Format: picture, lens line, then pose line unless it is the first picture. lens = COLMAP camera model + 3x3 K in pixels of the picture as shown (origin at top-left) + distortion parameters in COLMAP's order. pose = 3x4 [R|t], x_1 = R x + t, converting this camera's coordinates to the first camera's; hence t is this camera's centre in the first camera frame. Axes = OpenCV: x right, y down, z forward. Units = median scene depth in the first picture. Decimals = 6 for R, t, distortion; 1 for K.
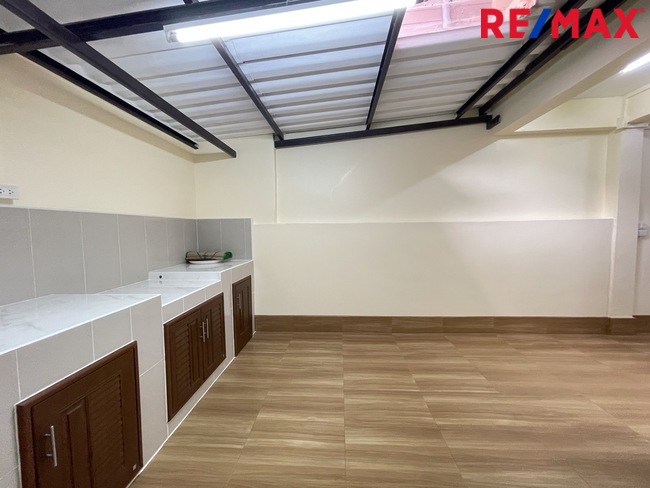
lens RADIAL K [[265.6, 0, 323.5], [0, 265.6, 245.5], [0, 0, 1]] dist [-0.003000, 0.000808]
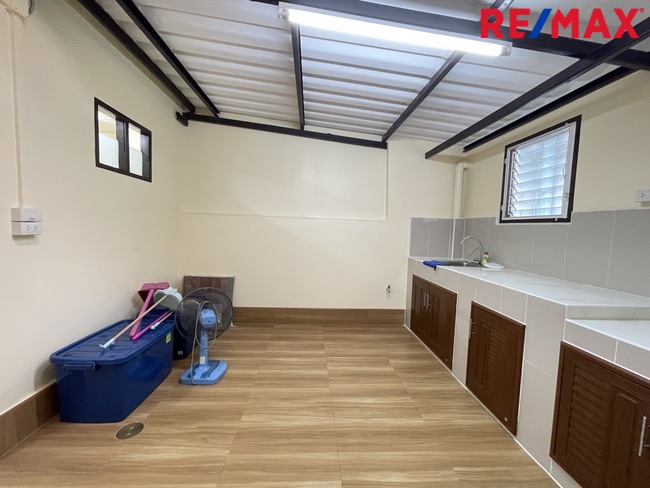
lens RADIAL K [[265.6, 0, 323.5], [0, 265.6, 245.5], [0, 0, 1]] dist [-0.003000, 0.000808]
pose [[-0.993085, -0.014242, -0.116527, 0.174388], [-0.029602, 0.990918, 0.131168, -0.063068], [0.113600, 0.133711, -0.984488, 1.237525]]
